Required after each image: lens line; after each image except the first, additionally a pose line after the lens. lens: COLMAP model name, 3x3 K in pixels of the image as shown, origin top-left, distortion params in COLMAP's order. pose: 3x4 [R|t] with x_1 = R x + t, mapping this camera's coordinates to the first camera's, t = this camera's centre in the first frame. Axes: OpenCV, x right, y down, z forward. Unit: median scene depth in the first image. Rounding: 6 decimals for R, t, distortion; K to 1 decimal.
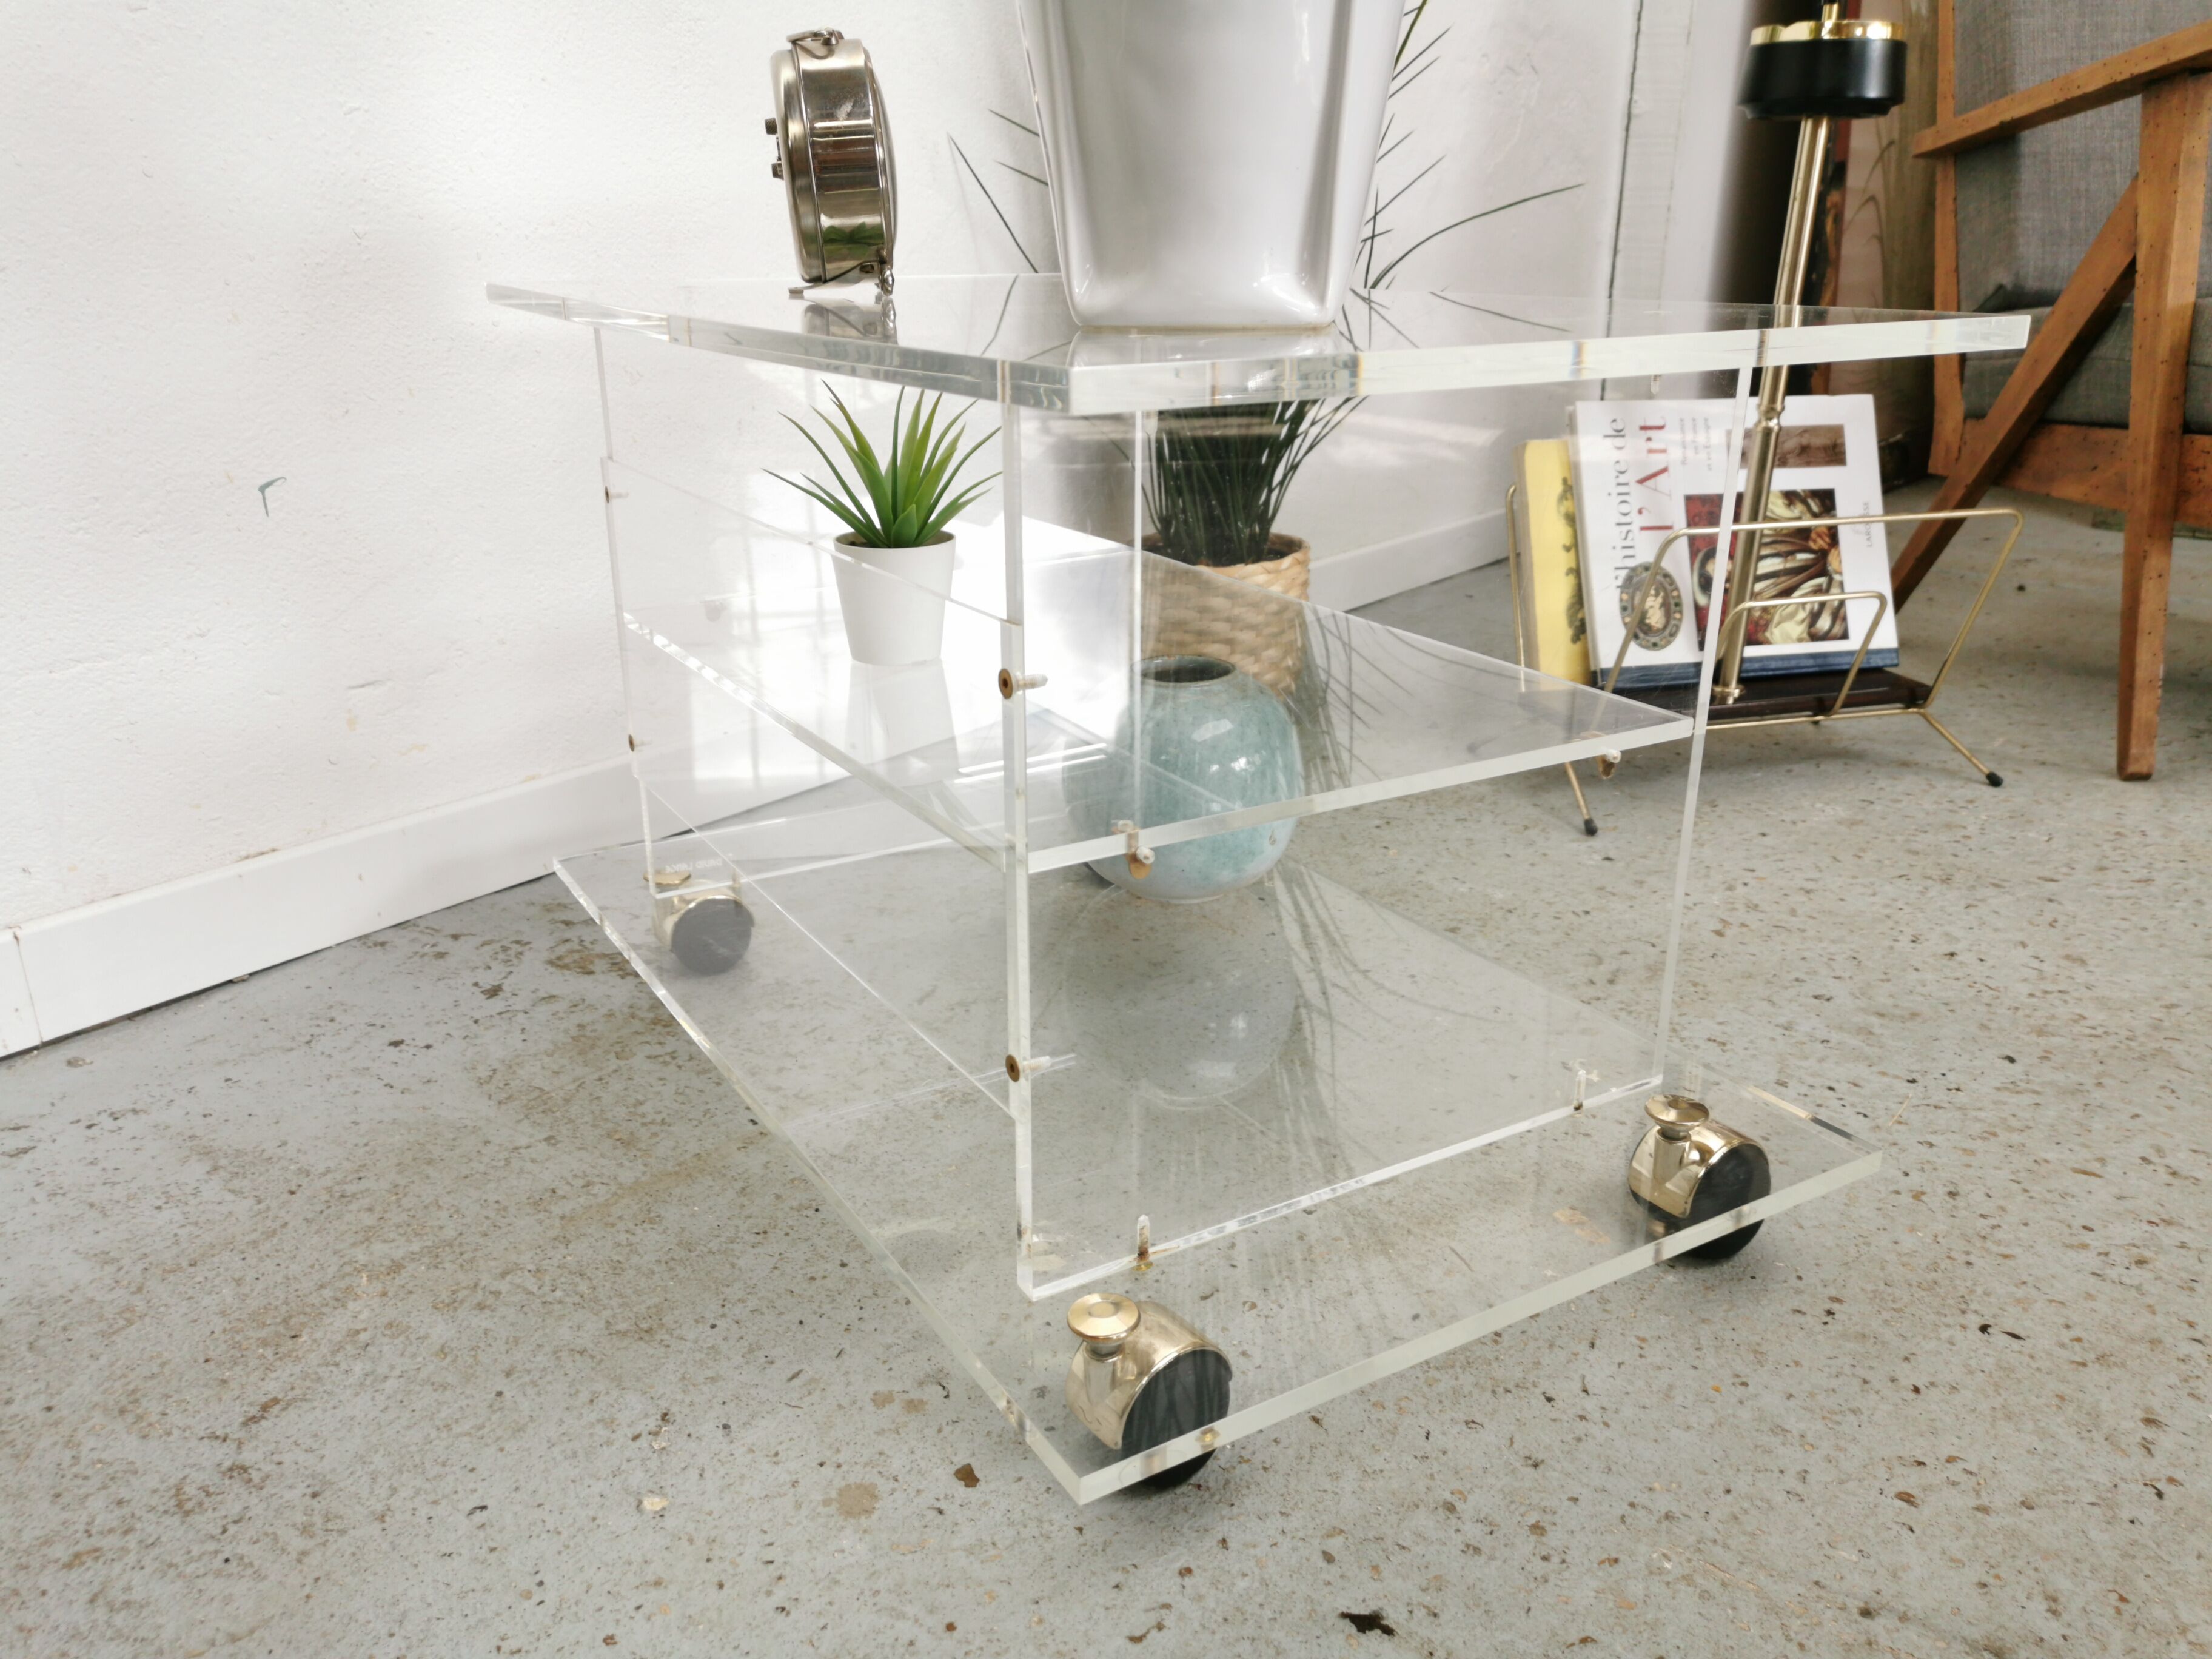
lens RADIAL K [[1711.2, 0, 1117.4], [0, 1711.2, 838.2], [0, 0, 1]] dist [0.065527, -0.069142]
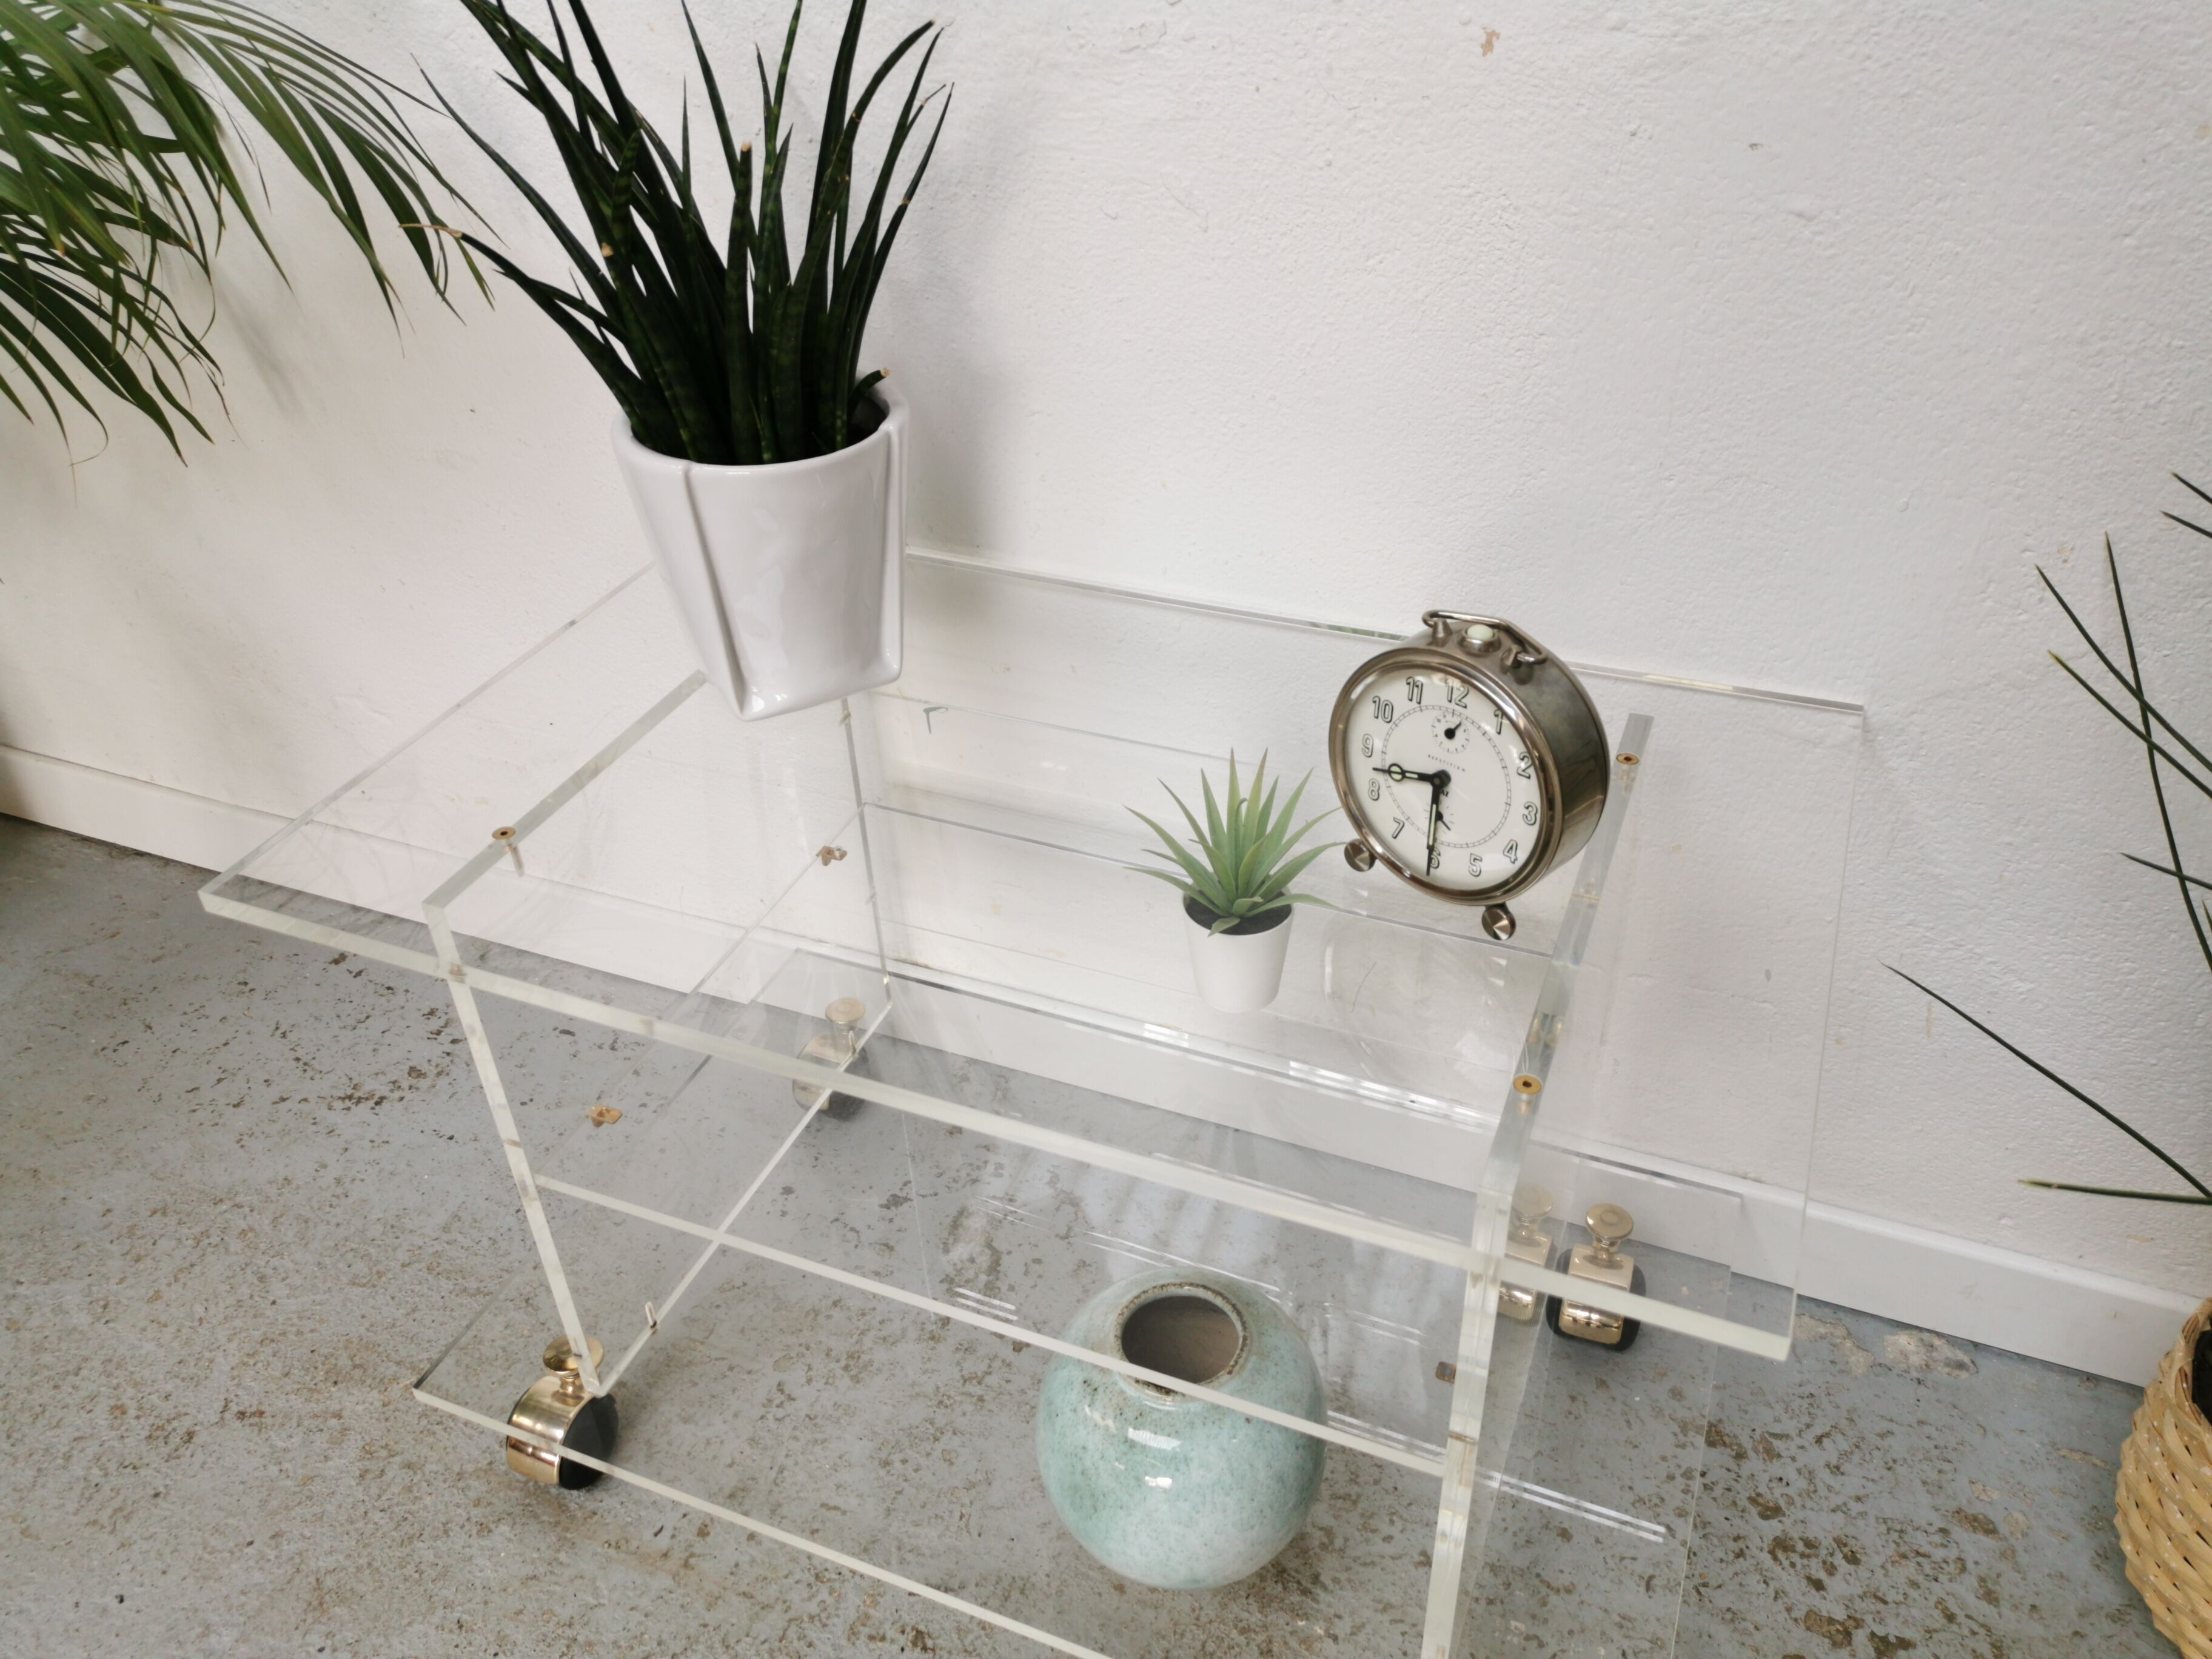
lens RADIAL K [[1711.2, 0, 1117.4], [0, 1711.2, 838.2], [0, 0, 1]] dist [0.065527, -0.069142]
pose [[0.259544, 0.553362, -0.791472, 0.313455], [-0.290602, 0.826323, 0.482432, -0.524184], [0.920971, 0.104791, 0.375275, 0.556071]]
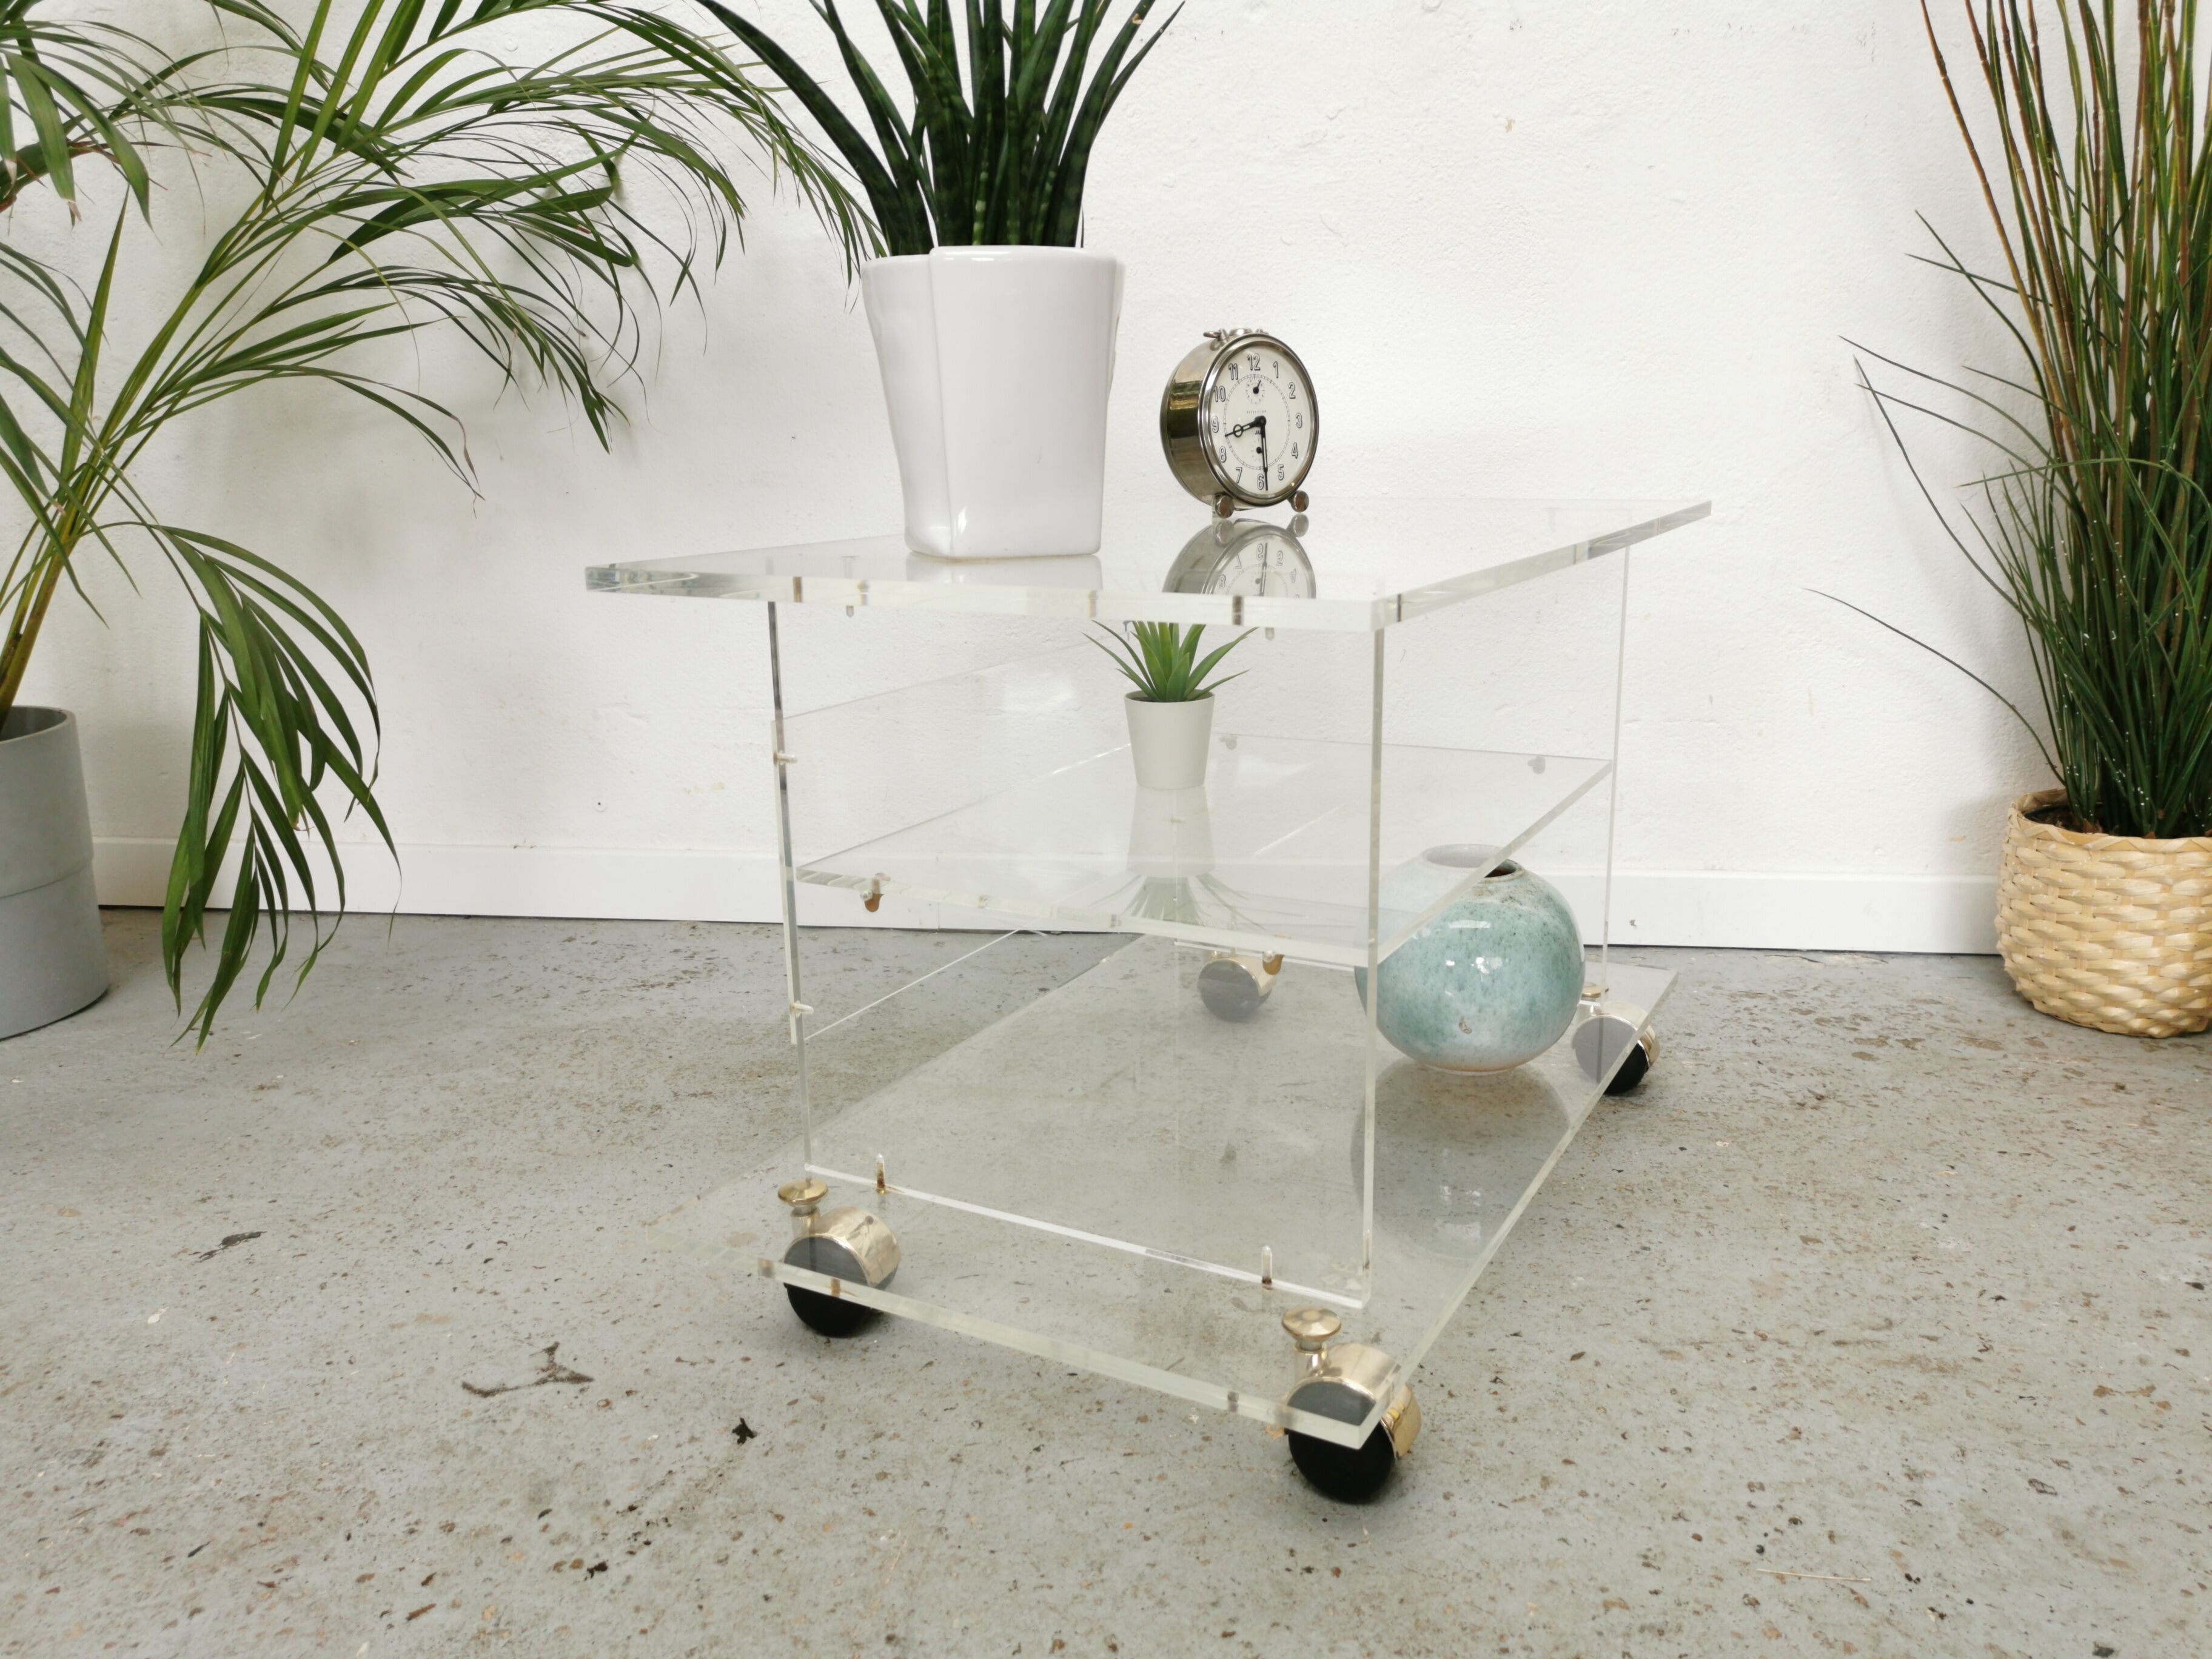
lens RADIAL K [[1713.7, 0, 1110.8], [0, 1713.7, 831.1], [0, 0, 1]] dist [0.082548, -0.100775]
pose [[0.502051, 0.202818, -0.840720, 0.624649], [-0.278971, 0.958128, 0.064549, -0.091369], [0.818609, 0.202130, 0.537609, 0.163865]]
